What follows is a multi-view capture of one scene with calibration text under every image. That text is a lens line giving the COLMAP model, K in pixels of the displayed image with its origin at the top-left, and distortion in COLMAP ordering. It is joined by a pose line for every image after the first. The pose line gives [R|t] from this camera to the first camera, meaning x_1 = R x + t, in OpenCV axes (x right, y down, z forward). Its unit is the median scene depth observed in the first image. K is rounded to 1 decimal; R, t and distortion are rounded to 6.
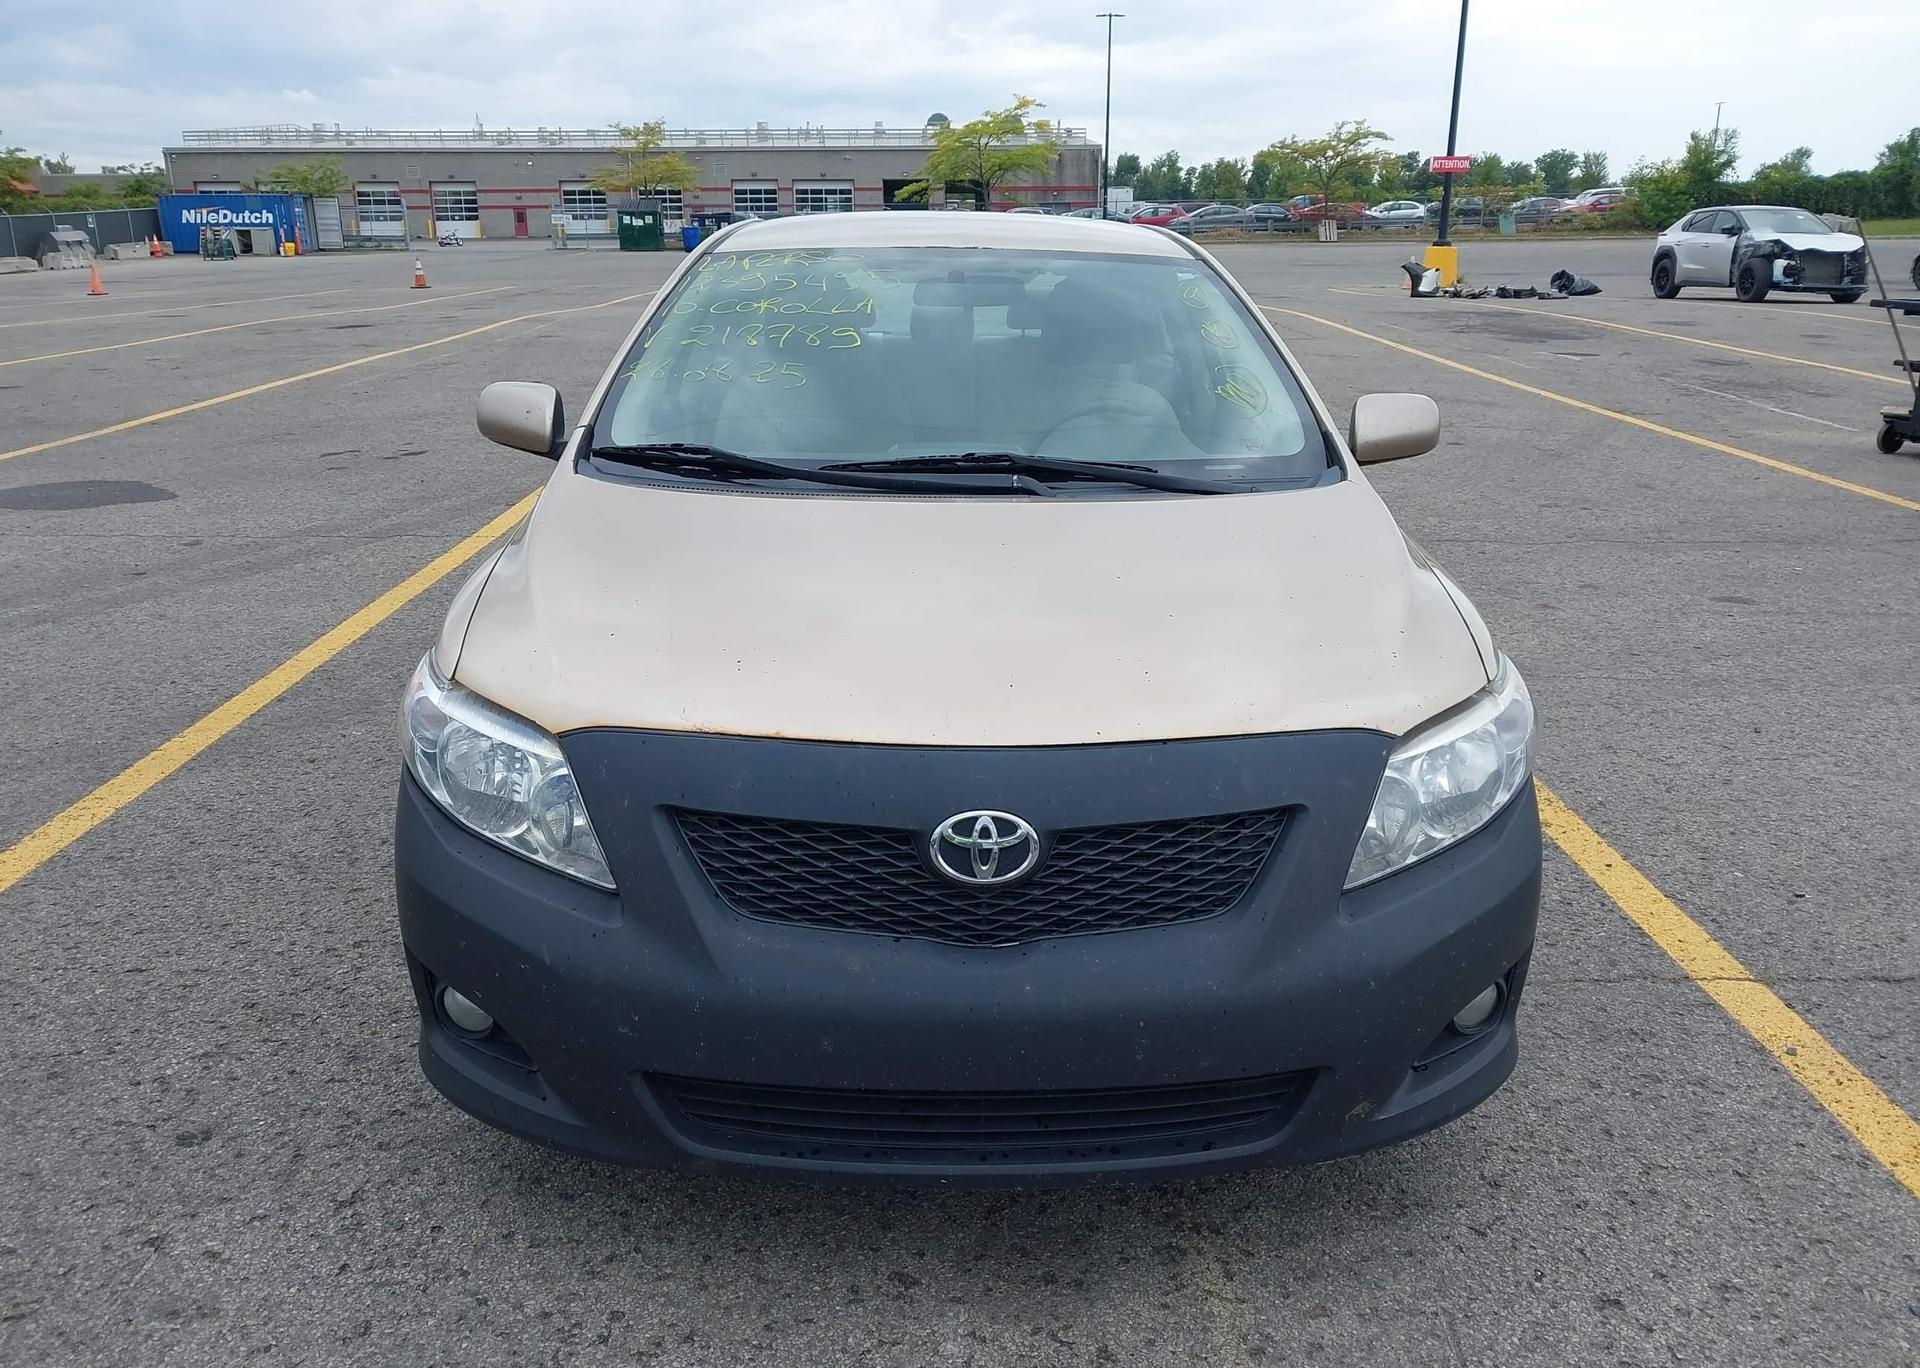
lens RADIAL K [[1509.9, 0, 958.8], [0, 1509.9, 688.0], [0, 0, 1]] dist [0.023118, -0.025932]
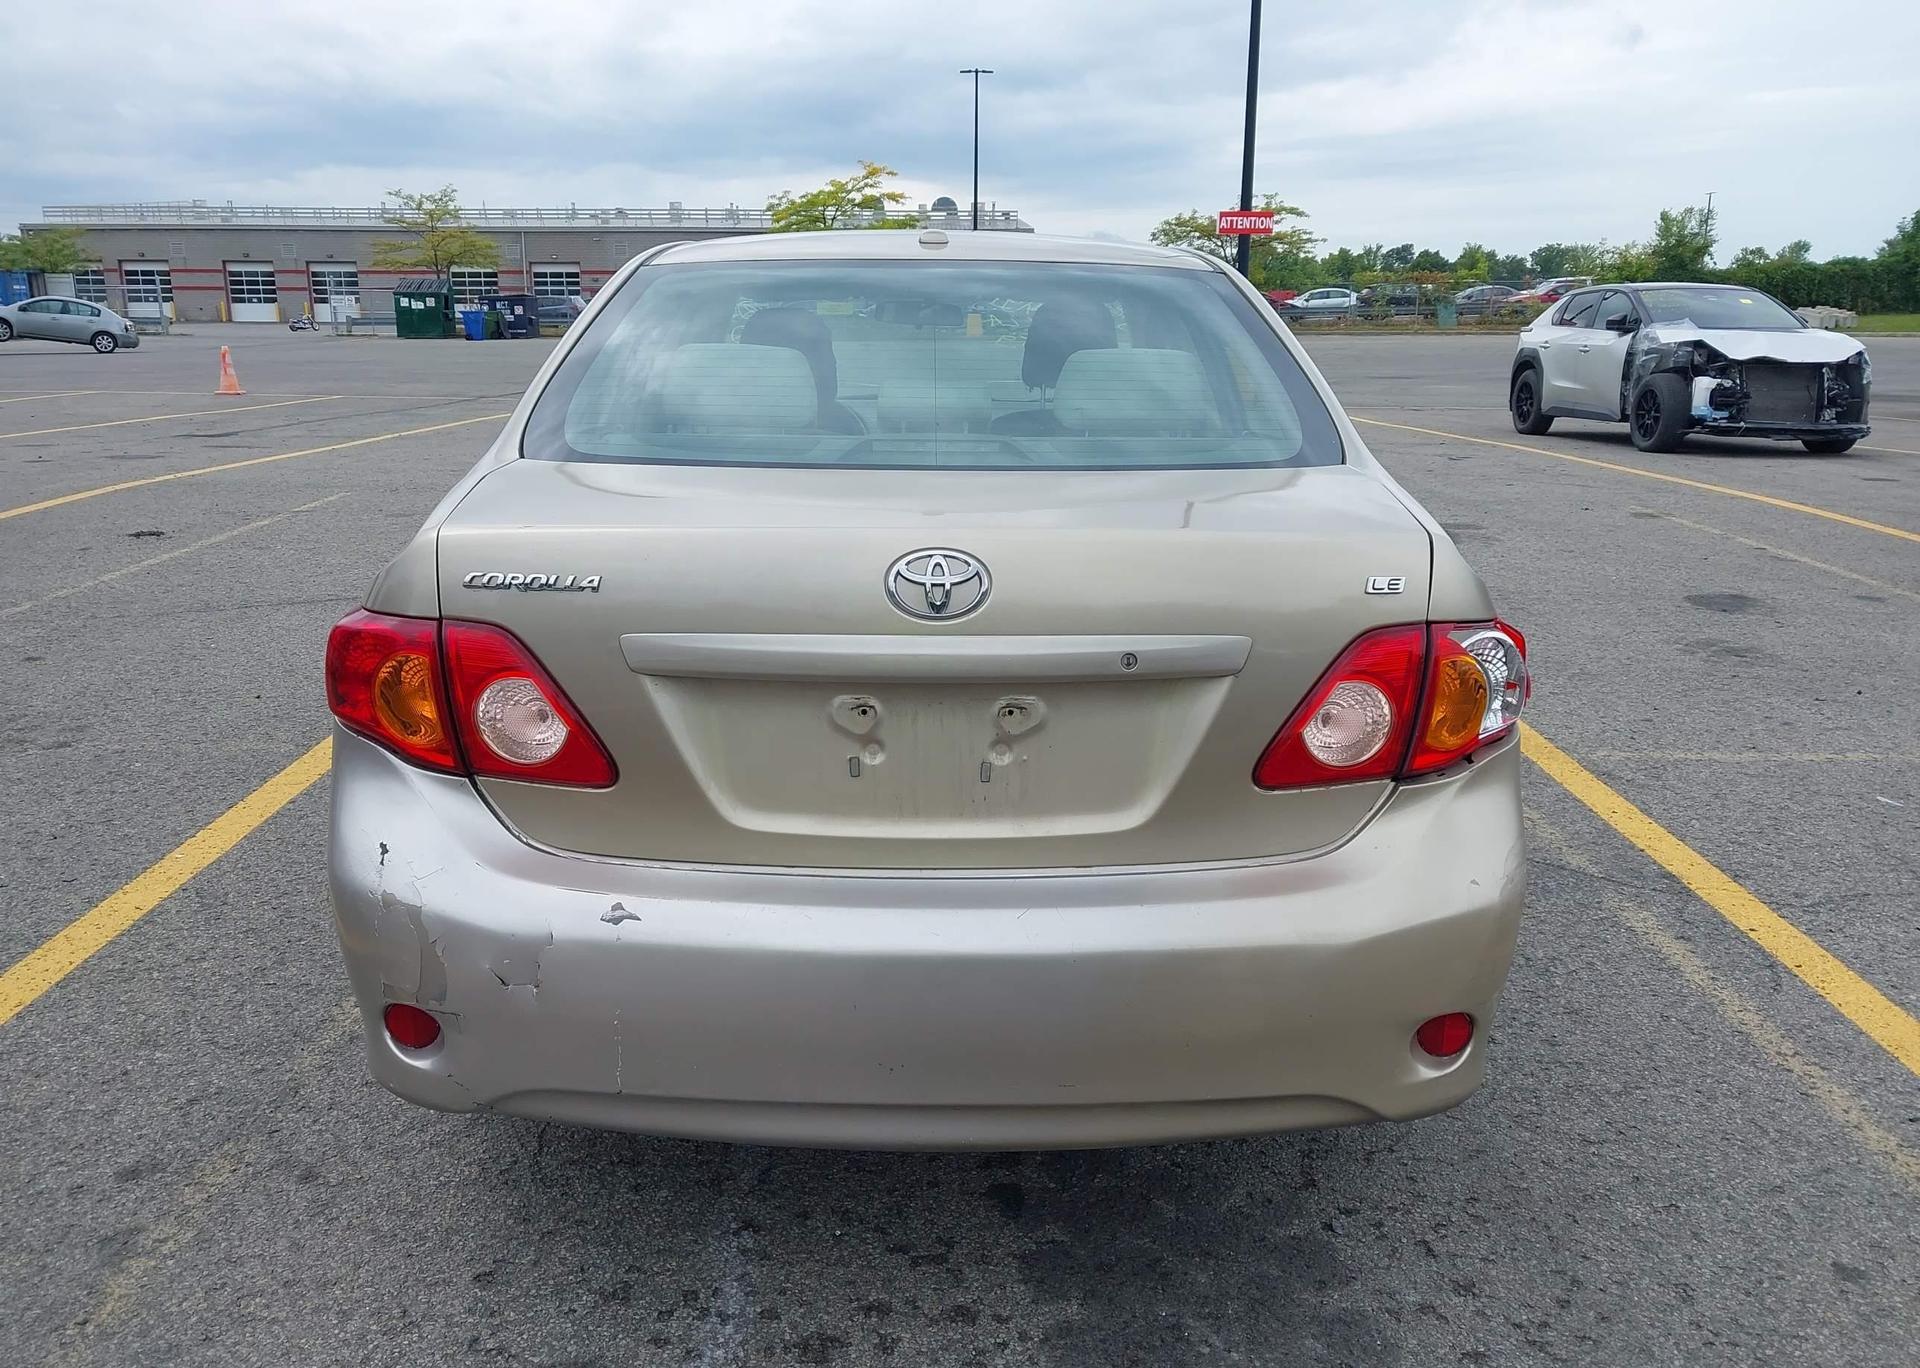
lens RADIAL K [[1509.9, 0, 965.8], [0, 1509.9, 690.1], [0, 0, 1]] dist [0.023118, -0.025932]
pose [[0.999964, 0.007984, -0.002886, 0.099205], [-0.008127, 0.998540, -0.053402, -0.049459], [0.002456, 0.053423, 0.998569, 0.164627]]
